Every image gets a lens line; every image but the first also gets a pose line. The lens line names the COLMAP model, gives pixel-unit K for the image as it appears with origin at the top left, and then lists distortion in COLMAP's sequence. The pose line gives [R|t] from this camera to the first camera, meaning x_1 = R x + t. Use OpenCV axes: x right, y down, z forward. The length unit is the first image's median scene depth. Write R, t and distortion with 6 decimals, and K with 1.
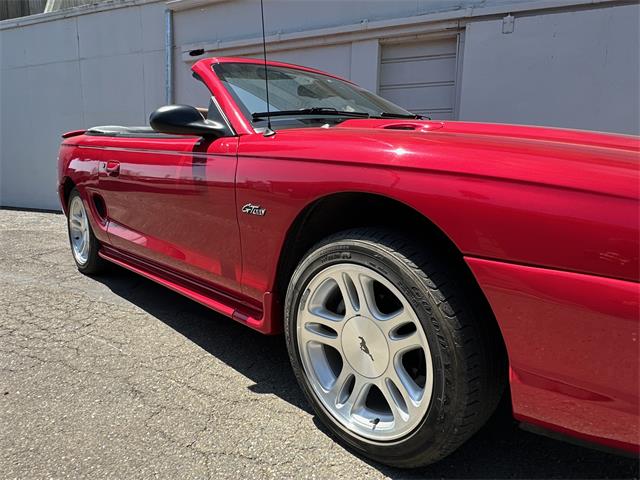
lens RADIAL K [[435.1, 0, 320.0], [0, 435.1, 240.0], [0, 0, 1]] dist [0.005550, -0.003407]
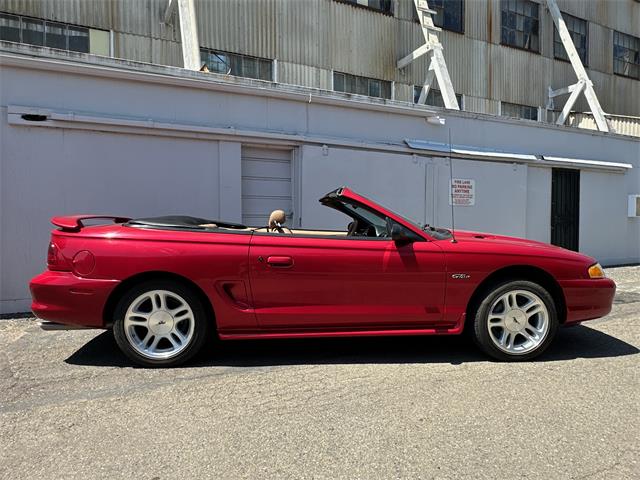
lens RADIAL K [[435.1, 0, 320.0], [0, 435.1, 240.0], [0, 0, 1]] dist [0.005550, -0.003407]
pose [[0.613928, -0.048493, 0.787871, -1.999114], [0.137004, 0.989509, -0.045853, -0.213232], [-0.777381, 0.136092, 0.614131, 0.148757]]
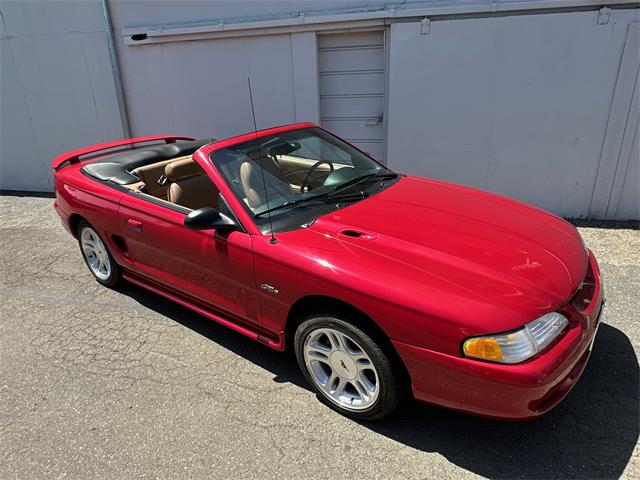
lens RADIAL K [[440.7, 0, 322.0], [0, 440.7, 238.6], [0, 0, 1]] dist [0.004098, -0.001193]
pose [[0.986273, -0.113292, 0.120123, -0.115807], [0.083882, 0.970393, 0.226496, -0.533393], [-0.142227, -0.213311, 0.966576, -0.532831]]
